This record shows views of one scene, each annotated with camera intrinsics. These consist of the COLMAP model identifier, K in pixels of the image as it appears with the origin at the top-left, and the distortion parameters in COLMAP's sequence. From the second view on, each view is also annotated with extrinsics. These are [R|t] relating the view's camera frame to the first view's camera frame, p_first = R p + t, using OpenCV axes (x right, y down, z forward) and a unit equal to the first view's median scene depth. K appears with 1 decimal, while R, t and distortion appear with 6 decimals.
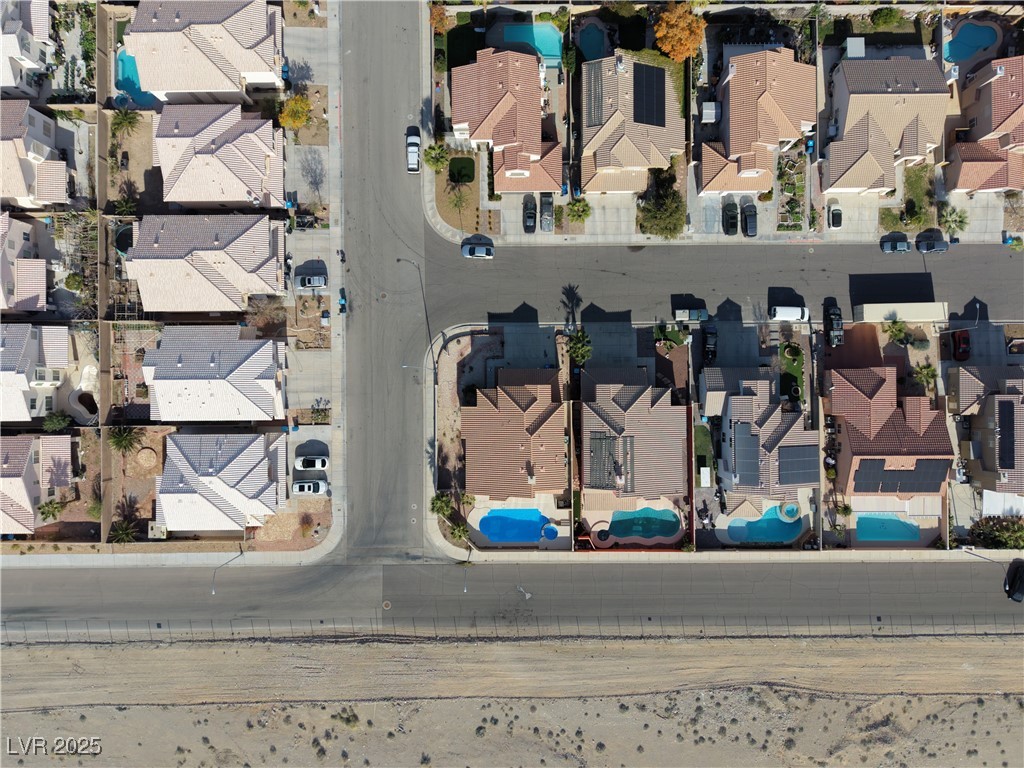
lens RADIAL K [[680.6, 0, 511.3], [0, 680.6, 388.6], [0, 0, 1]] dist [0.023049, -0.023084]
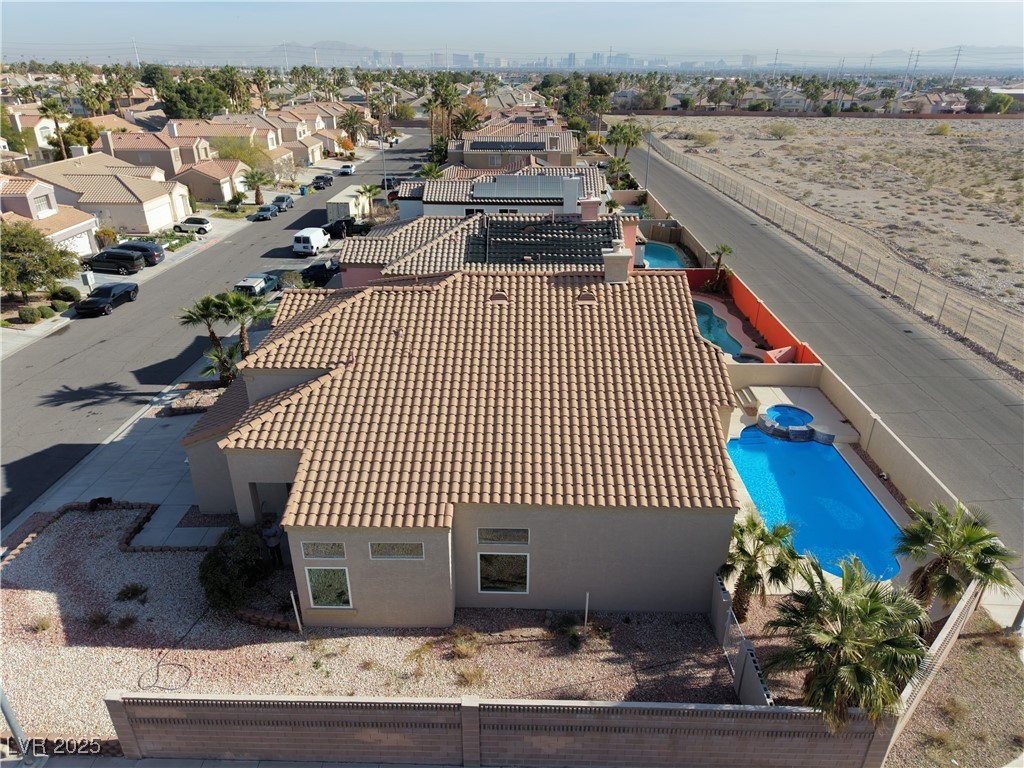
lens RADIAL K [[680.6, 0, 511.3], [0, 680.6, 388.6], [0, 0, 1]] dist [0.023049, -0.023084]
pose [[0.026960, -0.429805, 0.902519, -0.219806], [0.999462, 0.028458, -0.016303, 0.089547], [-0.018677, 0.902473, 0.430341, 0.852590]]
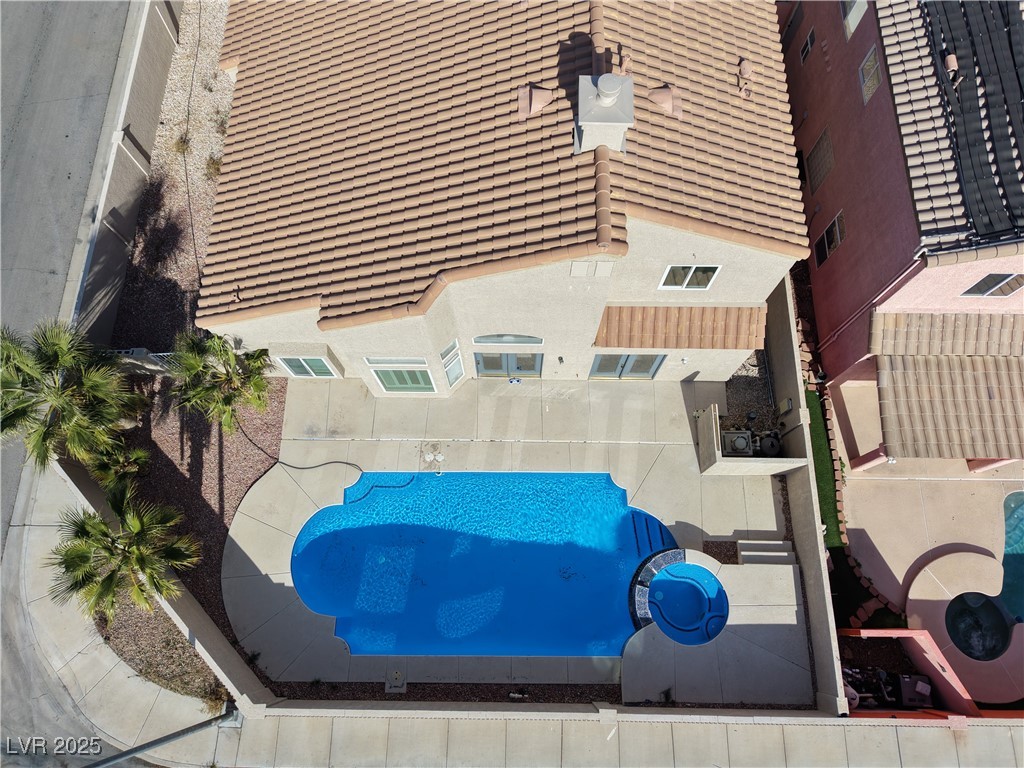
lens RADIAL K [[680.6, 0, 511.3], [0, 680.6, 388.6], [0, 0, 1]] dist [0.023049, -0.023084]
pose [[0.999817, 0.019146, -0.000091, 0.011309], [-0.018318, 0.955151, -0.295552, 0.210698], [-0.005572, 0.295499, 0.955327, 0.810372]]
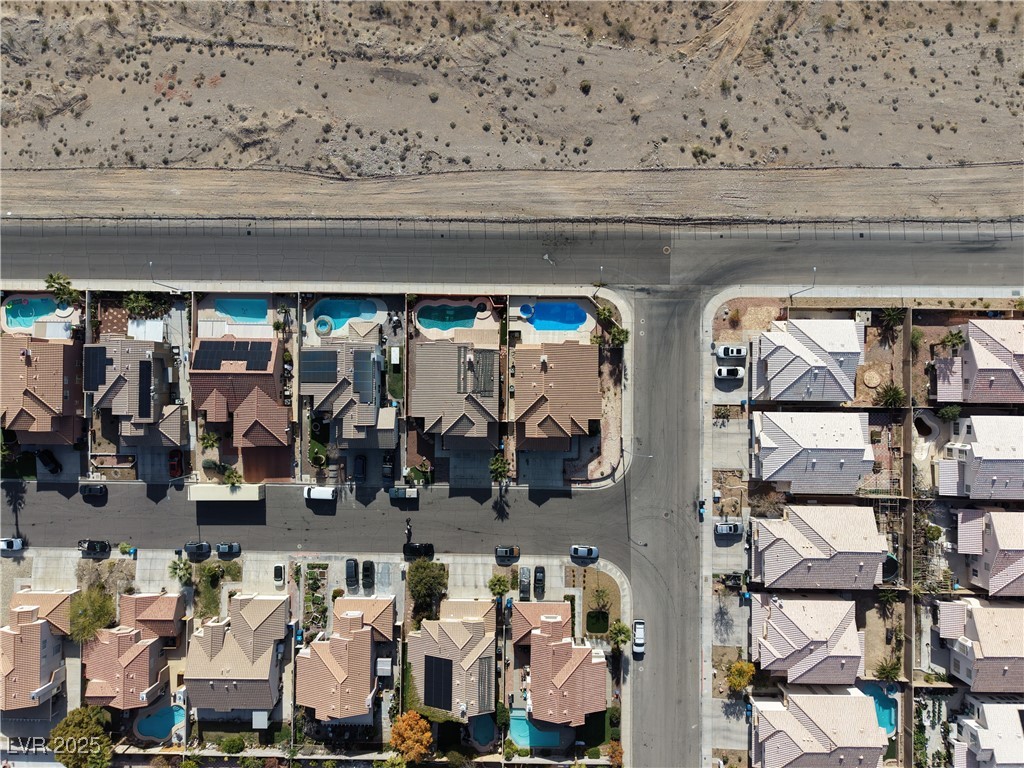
lens RADIAL K [[680.6, 0, 511.3], [0, 680.6, 388.6], [0, 0, 1]] dist [0.023049, -0.023084]
pose [[-0.999747, -0.016991, 0.014758, 0.063482], [0.017217, -0.999735, 0.015295, 0.057515], [0.014494, 0.015545, 0.999774, -0.171946]]
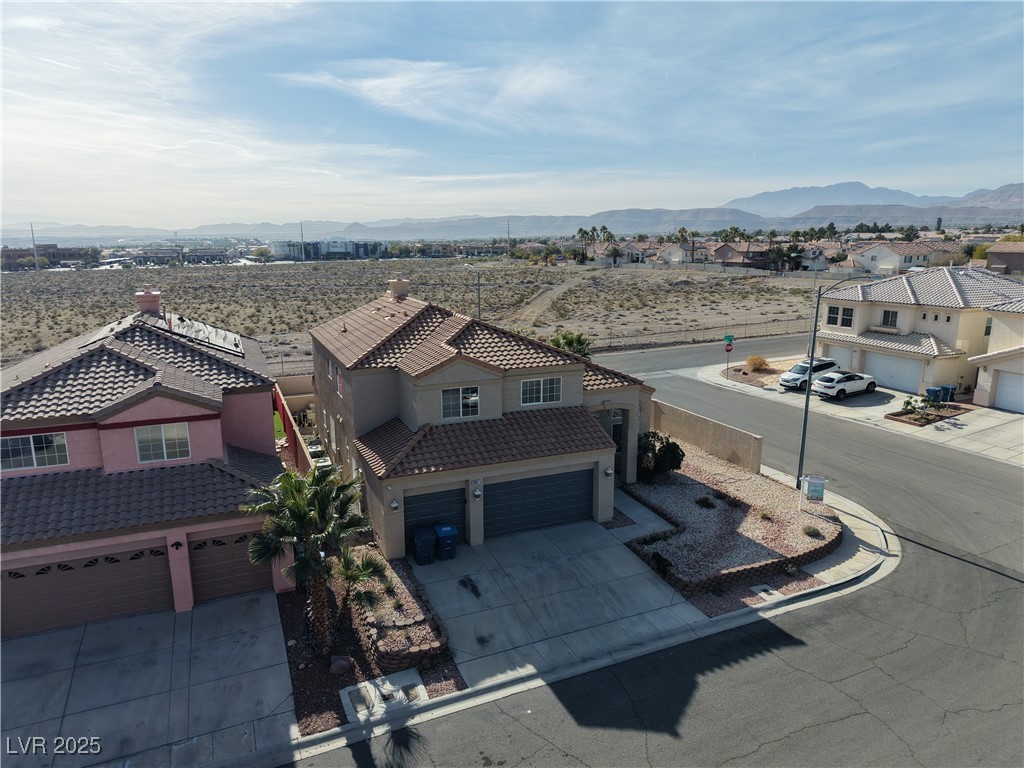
lens RADIAL K [[675.7, 0, 513.7], [0, 675.7, 390.5], [0, 0, 1]] dist [0.062918, -0.077109]
pose [[-0.919470, 0.096311, -0.381182, 0.115140], [-0.392833, -0.185426, 0.900722, -0.242109], [0.016069, 0.977927, 0.208327, 0.897100]]
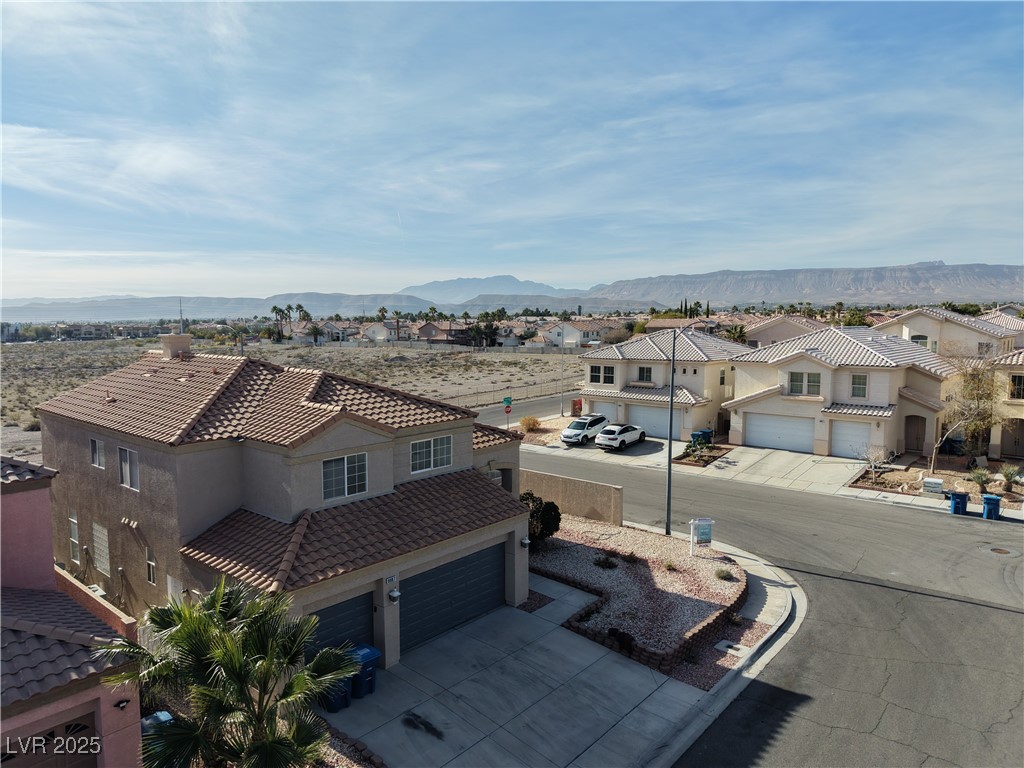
lens RADIAL K [[675.7, 0, 513.7], [0, 675.7, 390.5], [0, 0, 1]] dist [0.062918, -0.077109]
pose [[-0.654049, 0.085412, -0.751615, 0.148421], [-0.756258, -0.051309, 0.652259, -0.165752], [0.017147, 0.995024, 0.098152, 0.912054]]
